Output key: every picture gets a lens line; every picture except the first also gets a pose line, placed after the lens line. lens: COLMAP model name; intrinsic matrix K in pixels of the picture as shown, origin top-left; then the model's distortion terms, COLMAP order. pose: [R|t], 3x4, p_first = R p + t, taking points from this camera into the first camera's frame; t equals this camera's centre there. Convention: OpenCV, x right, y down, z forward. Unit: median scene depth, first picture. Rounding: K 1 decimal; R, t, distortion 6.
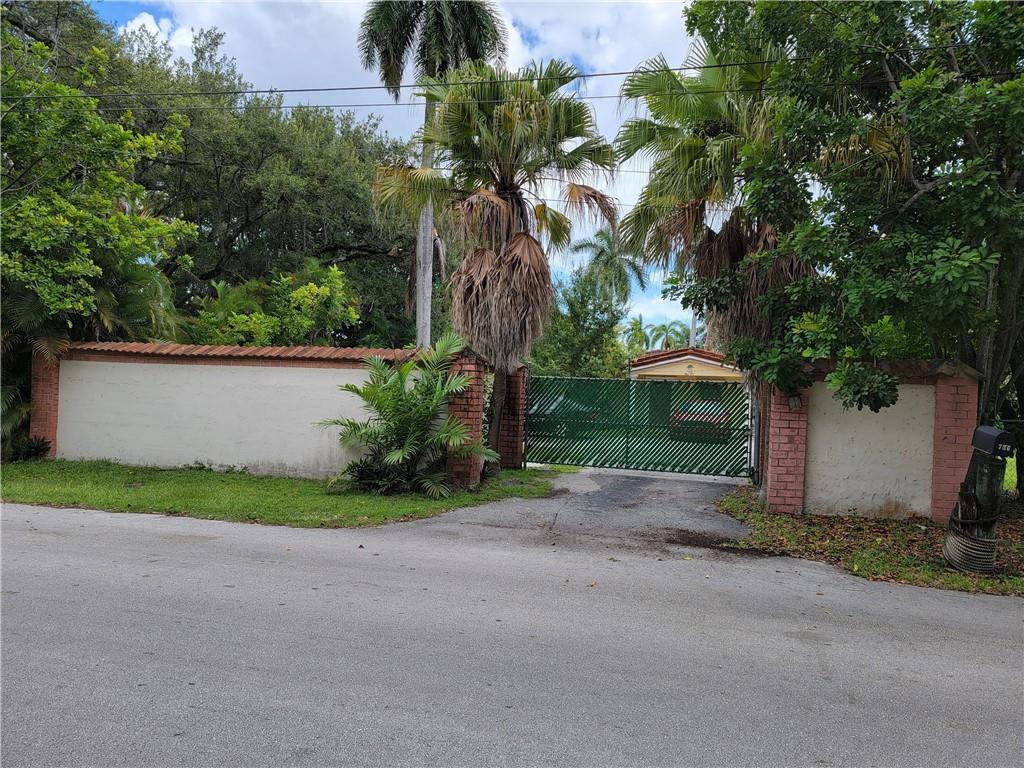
lens RADIAL K [[711.2, 0, 520.0], [0, 711.2, 386.9], [0, 0, 1]] dist [0.087434, -0.077614]
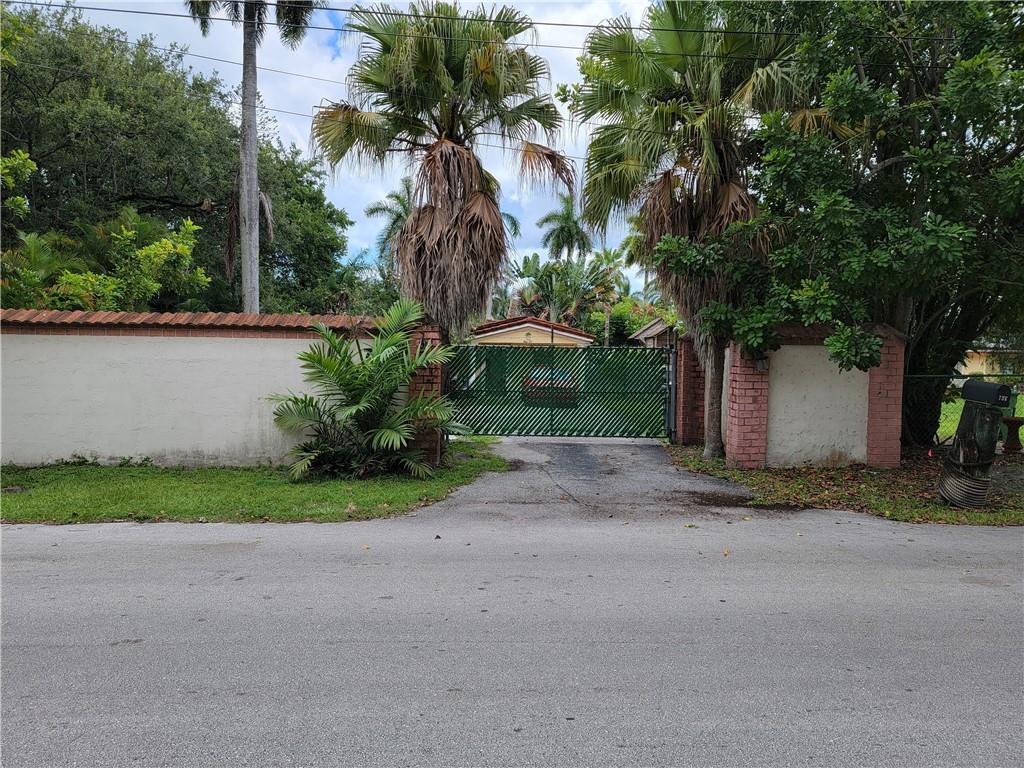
lens RADIAL K [[711.2, 0, 520.0], [0, 711.2, 386.9], [0, 0, 1]] dist [0.087434, -0.077614]
pose [[0.952254, -0.032047, 0.303622, -0.240239], [0.018761, 0.998739, 0.046574, -0.001612], [-0.304731, -0.038654, 0.951654, 0.082479]]
